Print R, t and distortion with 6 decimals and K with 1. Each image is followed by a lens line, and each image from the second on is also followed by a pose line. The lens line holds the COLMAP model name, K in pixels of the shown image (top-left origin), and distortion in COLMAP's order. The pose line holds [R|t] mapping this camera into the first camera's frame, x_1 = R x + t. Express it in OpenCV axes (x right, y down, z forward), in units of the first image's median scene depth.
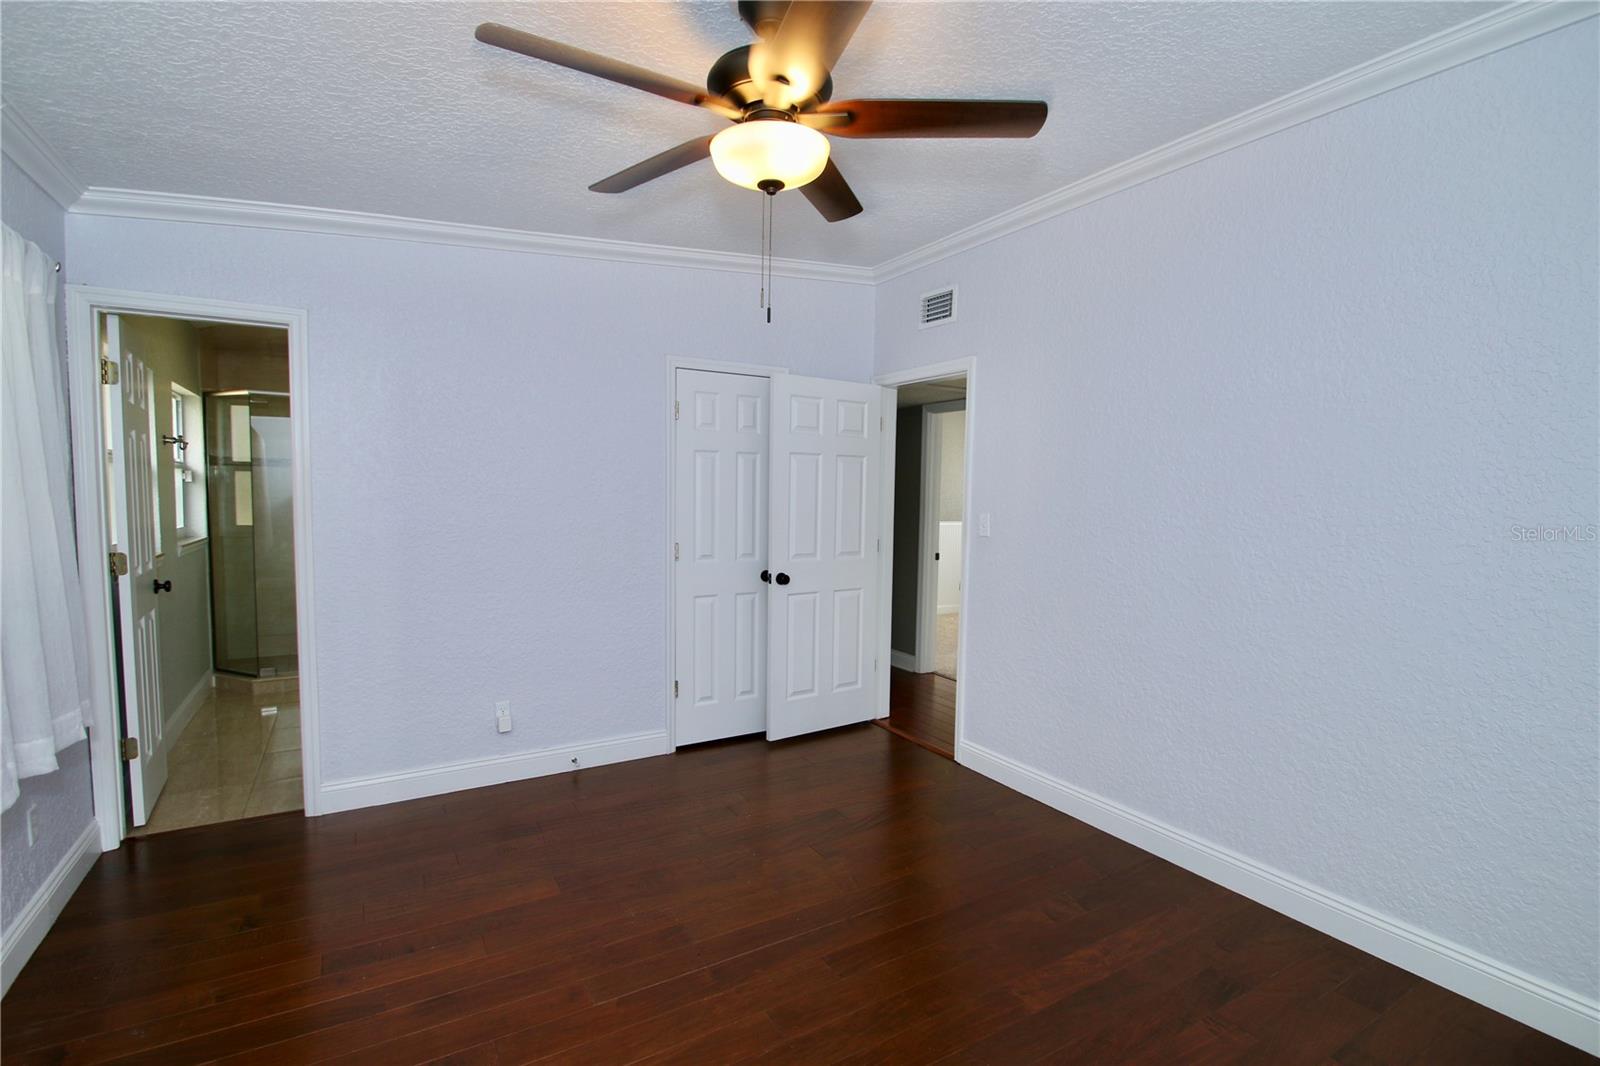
lens RADIAL K [[748.5, 0, 807.0], [0, 748.5, 536.4], [0, 0, 1]] dist [-0.012155, -0.000311]
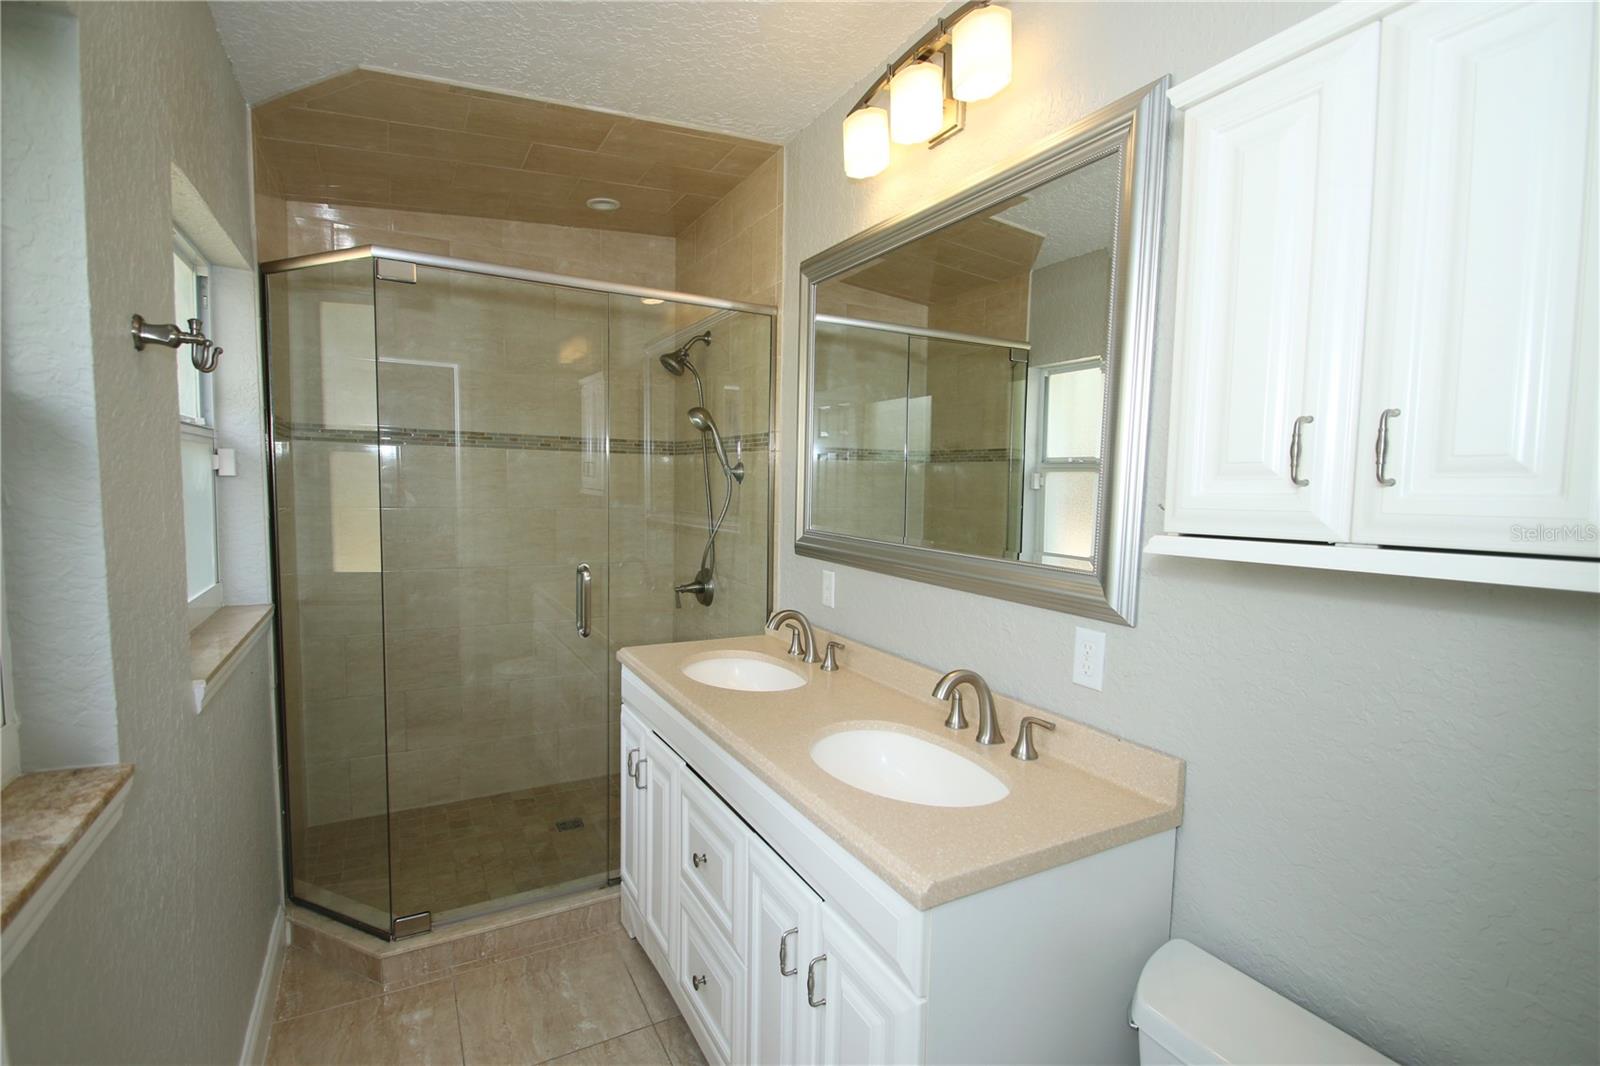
lens RADIAL K [[748.5, 0, 807.0], [0, 748.5, 536.4], [0, 0, 1]] dist [-0.012155, -0.000311]
pose [[0.999192, 0.011763, -0.038435, -0.481596], [-0.011086, 0.999780, 0.017789, -0.048344], [0.038636, -0.017349, 0.999103, 0.581781]]
